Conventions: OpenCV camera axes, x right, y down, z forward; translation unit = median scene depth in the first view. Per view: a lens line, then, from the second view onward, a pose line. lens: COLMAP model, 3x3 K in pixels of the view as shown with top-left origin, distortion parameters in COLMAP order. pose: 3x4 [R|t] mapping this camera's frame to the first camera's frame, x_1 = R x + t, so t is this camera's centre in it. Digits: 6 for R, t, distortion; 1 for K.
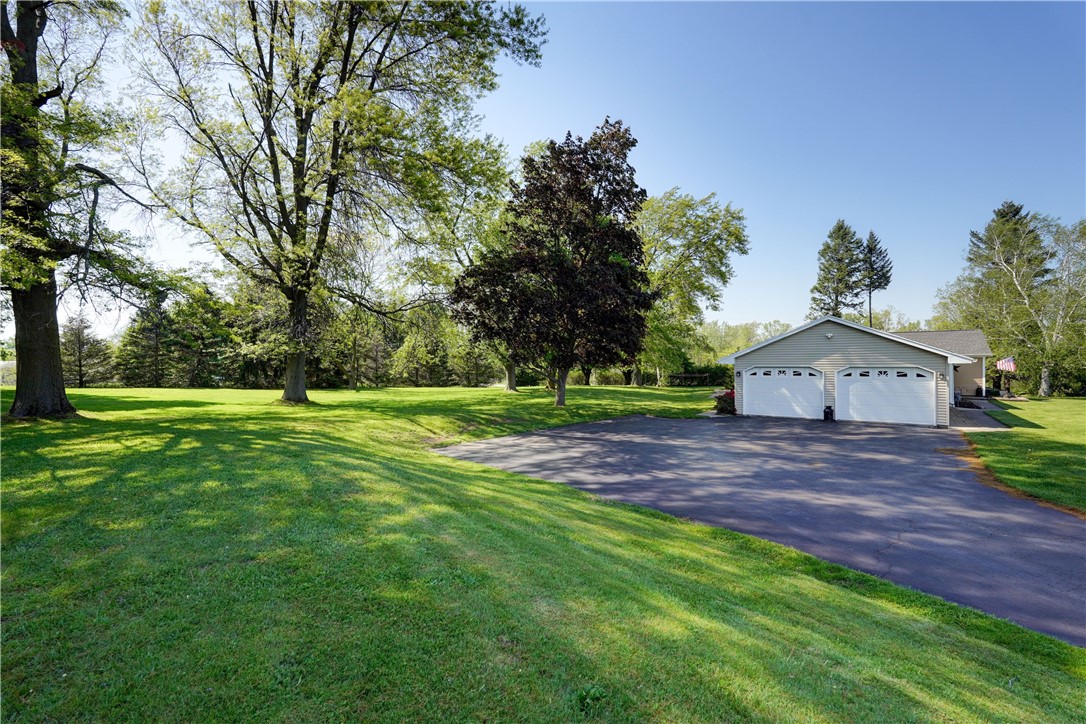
lens RADIAL K [[474.6, 0, 543.0], [0, 474.6, 362.0], [0, 0, 1]] dist [-0.001159, 0.000242]
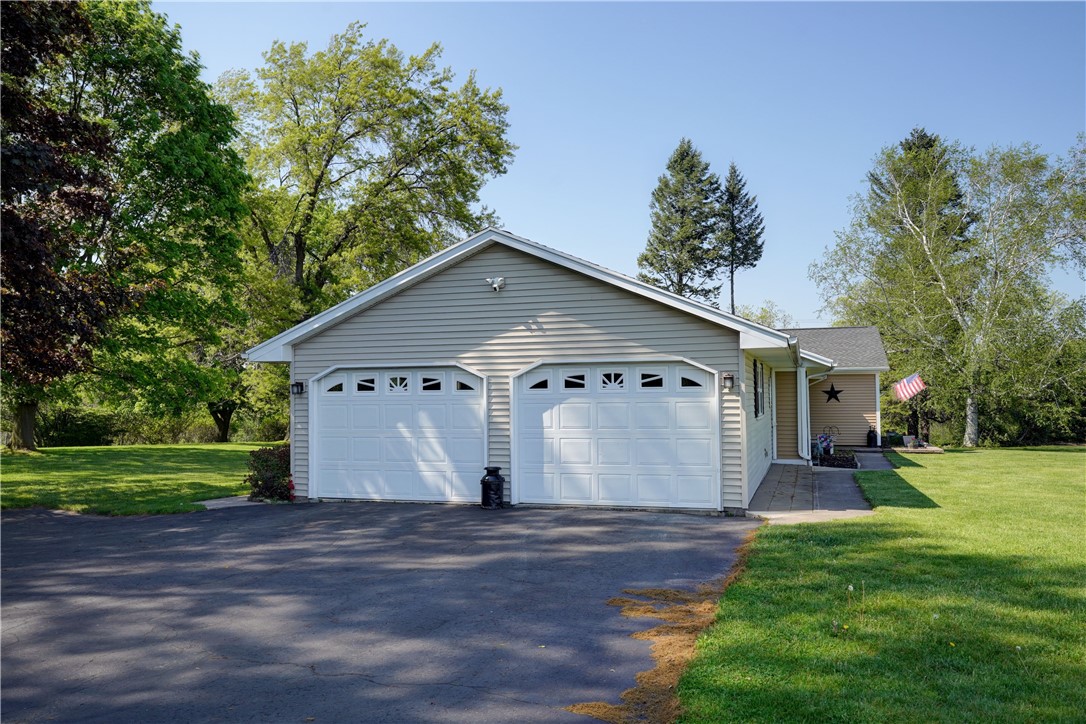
lens RADIAL K [[851.2, 0, 543.0], [0, 851.2, 362.0], [0, 0, 1]] dist [-0.007321, -0.007035]
pose [[0.945448, 0.014802, 0.325437, 0.194270], [0.003317, 0.998478, -0.055049, 0.021582], [-0.325757, 0.053126, 0.943960, 0.160076]]
